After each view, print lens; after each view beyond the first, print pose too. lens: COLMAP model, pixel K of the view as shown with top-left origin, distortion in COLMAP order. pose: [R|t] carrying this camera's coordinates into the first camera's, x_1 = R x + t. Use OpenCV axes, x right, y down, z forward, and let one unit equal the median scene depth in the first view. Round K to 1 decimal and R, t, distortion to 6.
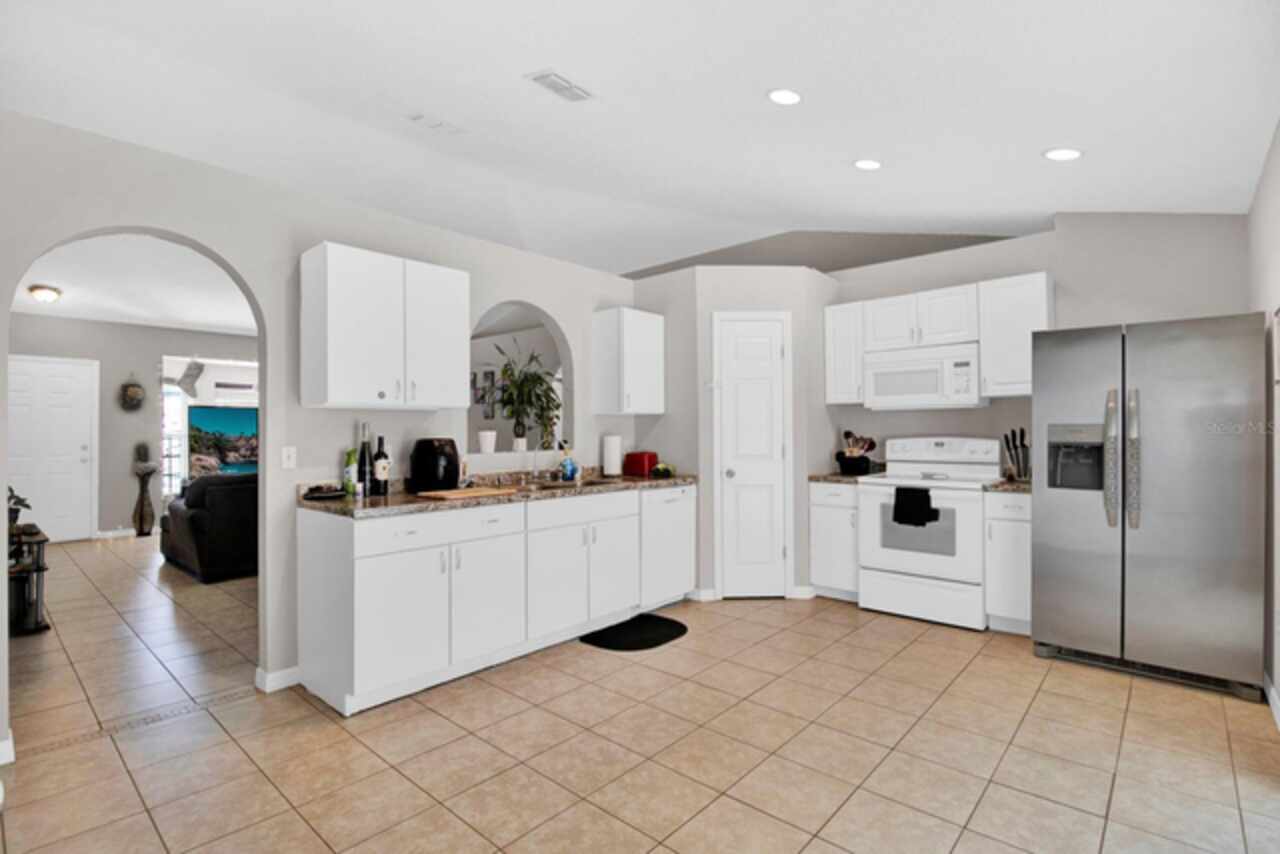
lens RADIAL K [[613.0, 0, 636.7], [0, 613.0, 426.3], [0, 0, 1]] dist [-0.018768, -0.002872]
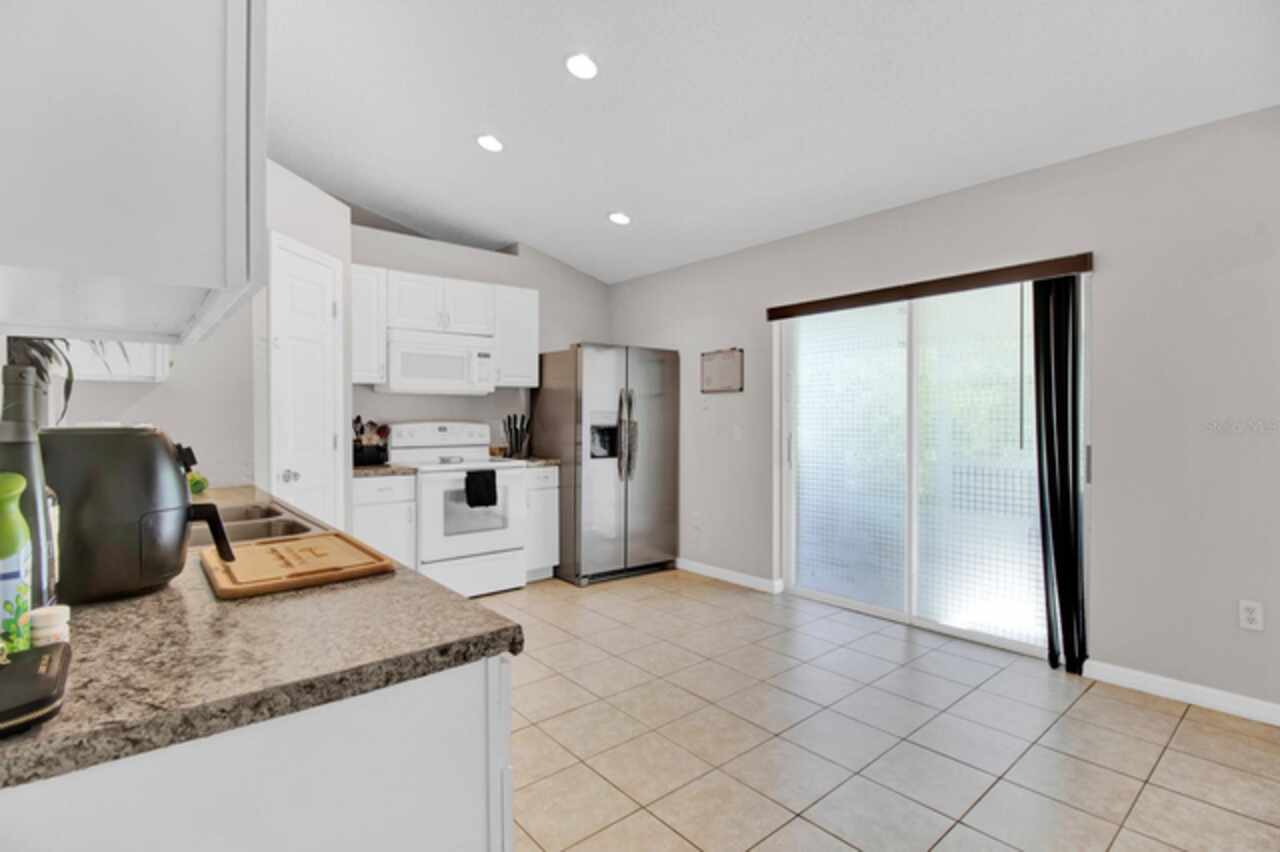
lens RADIAL K [[613.0, 0, 636.7], [0, 613.0, 423.6], [0, 0, 1]] dist [-0.018768, -0.002872]
pose [[0.122916, -0.002701, 0.992413, -0.531131], [-0.009899, 0.999943, 0.003947, 0.014639], [-0.992368, -0.010309, 0.122882, 0.596506]]
